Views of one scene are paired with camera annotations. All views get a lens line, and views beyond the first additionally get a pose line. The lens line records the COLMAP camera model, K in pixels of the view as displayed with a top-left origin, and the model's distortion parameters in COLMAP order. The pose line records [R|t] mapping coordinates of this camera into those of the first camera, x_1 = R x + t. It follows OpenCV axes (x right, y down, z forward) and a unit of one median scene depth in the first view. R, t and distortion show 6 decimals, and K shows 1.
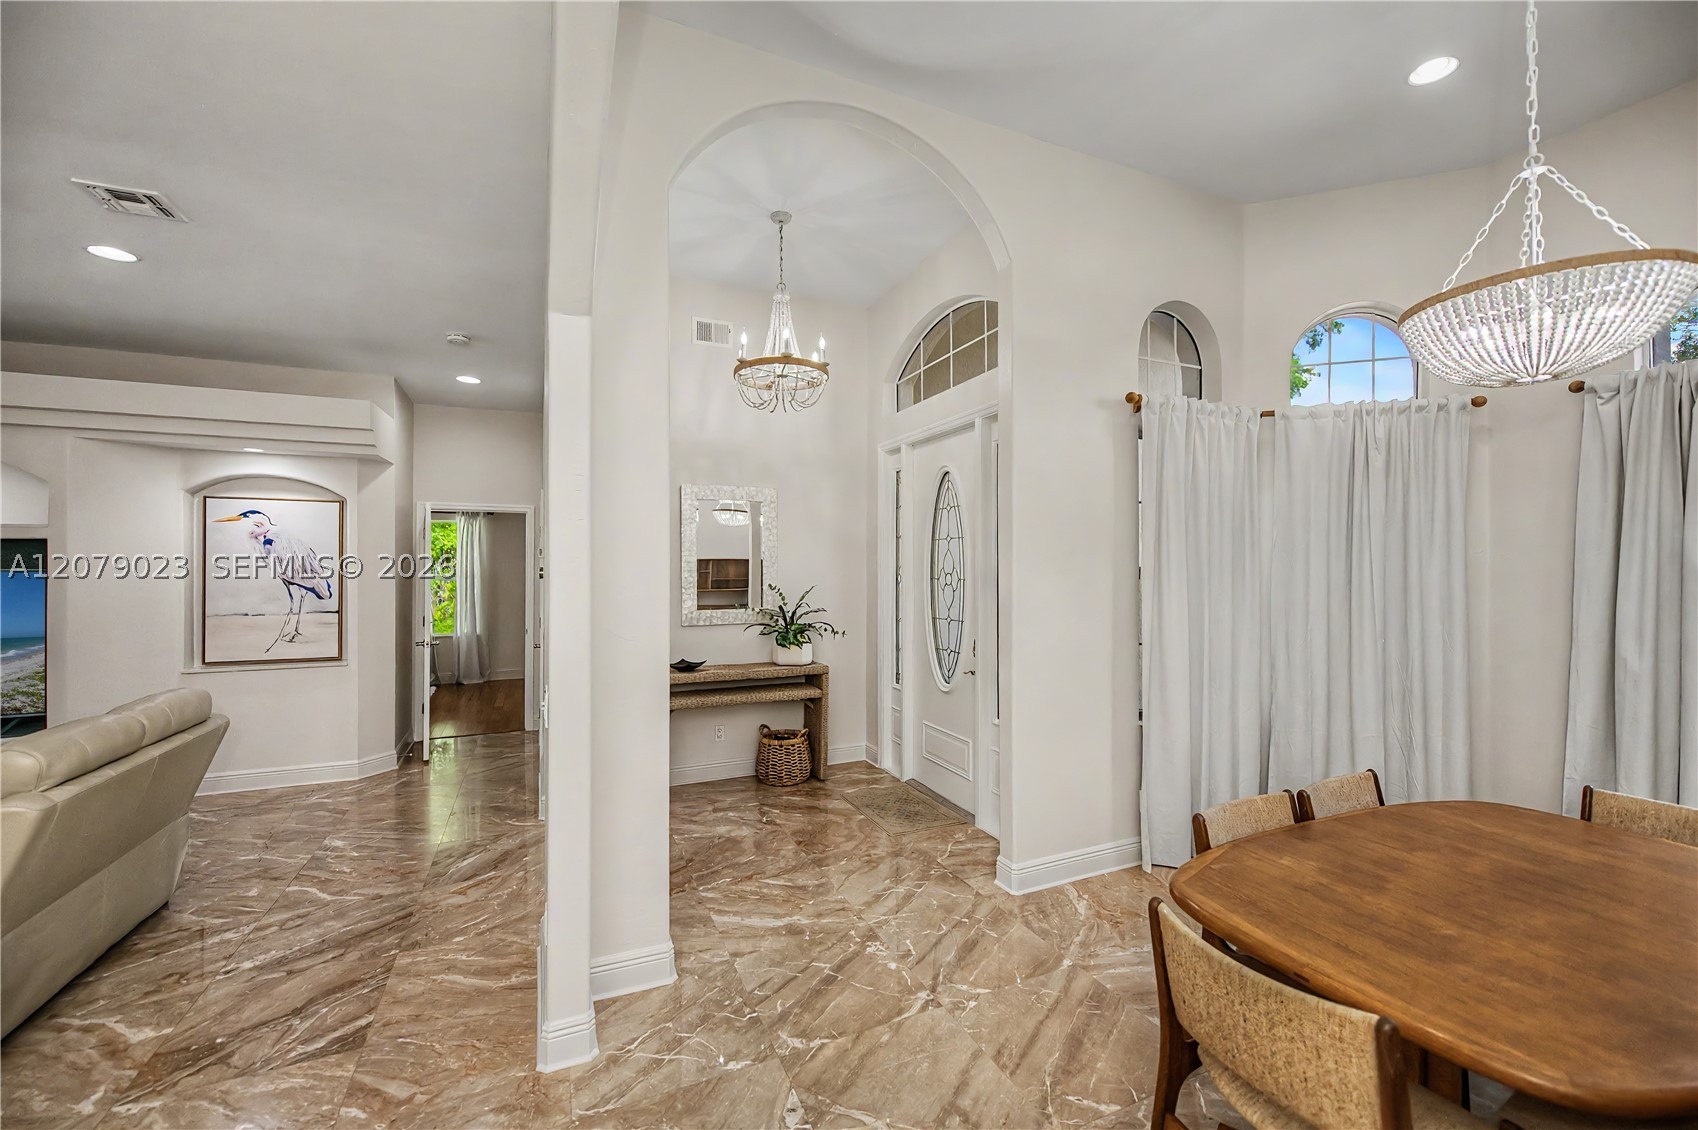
lens RADIAL K [[695.1, 0, 866.4], [0, 695.1, 558.7], [0, 0, 1]] dist [-0.002480, -0.001258]
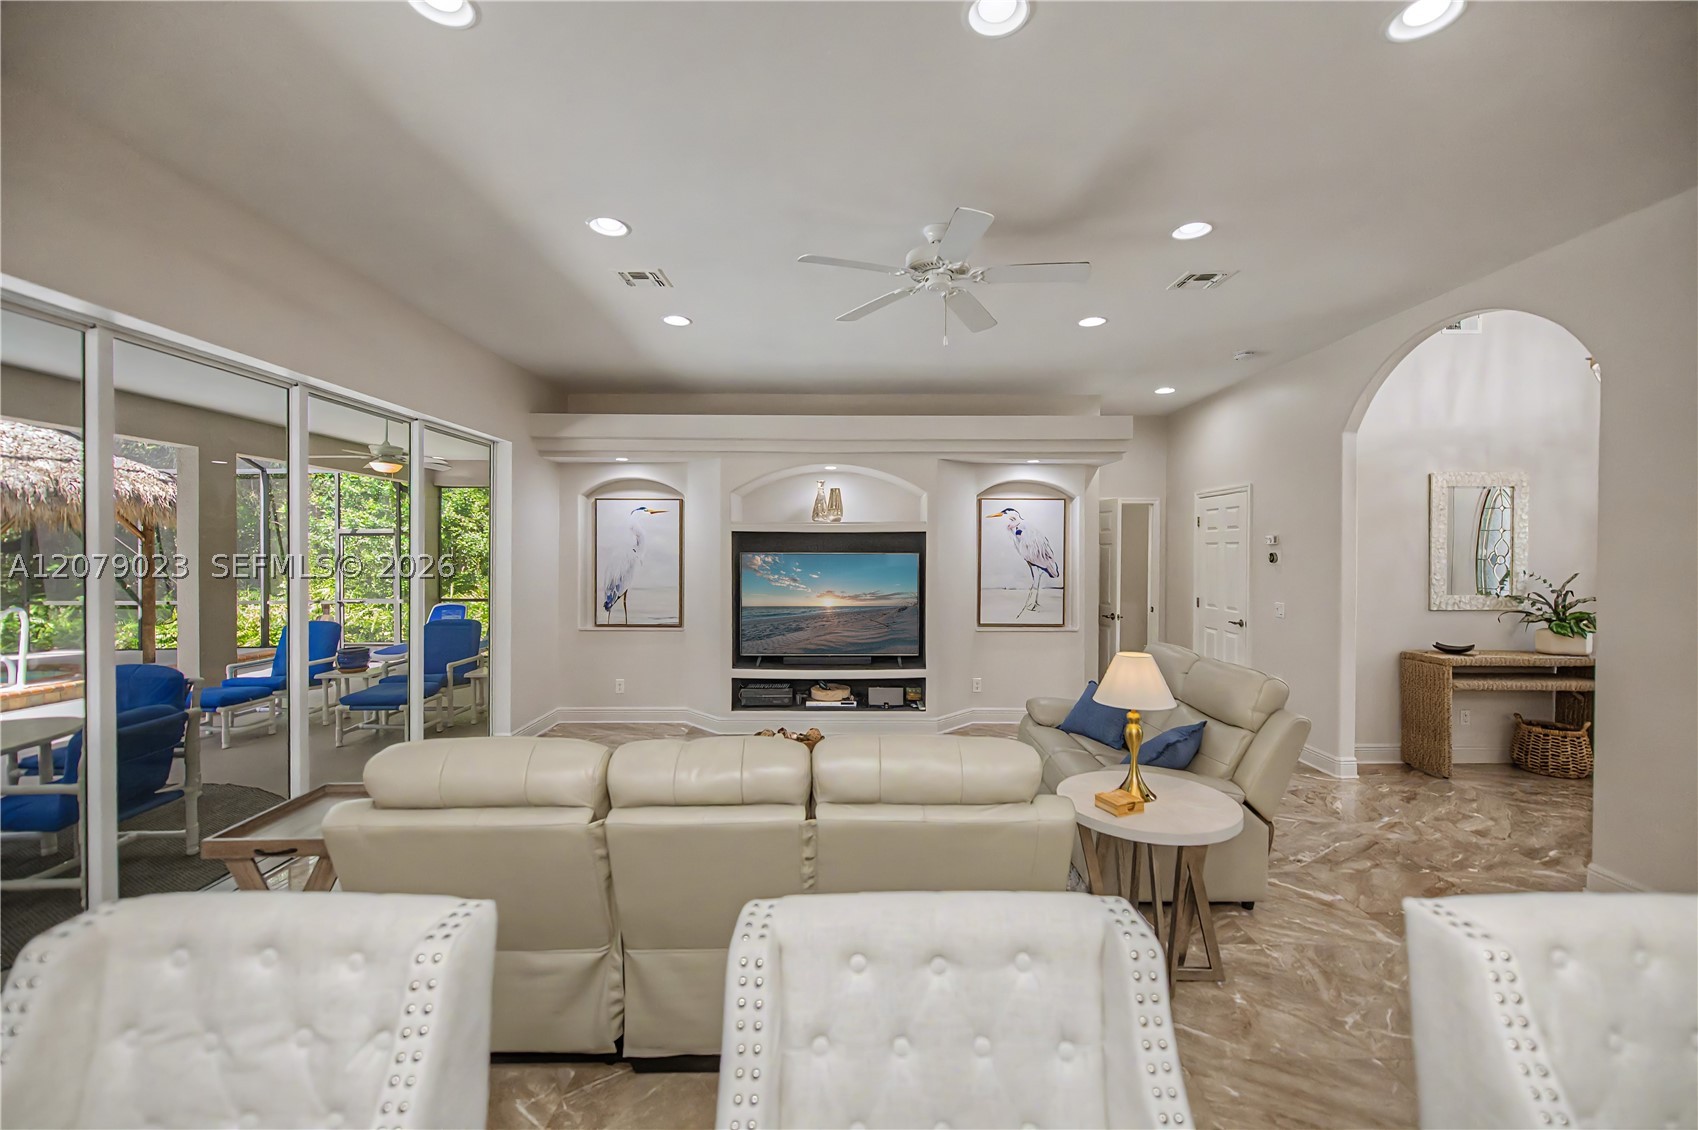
lens RADIAL K [[684.6, 0, 853.5], [0, 684.6, 567.5], [0, 0, 1]] dist [0.000387, -0.000289]
pose [[0.904263, 0.011525, -0.426821, -0.600227], [0.004733, 0.999304, 0.037012, -0.007737], [0.426950, -0.035489, 0.903579, -0.275685]]
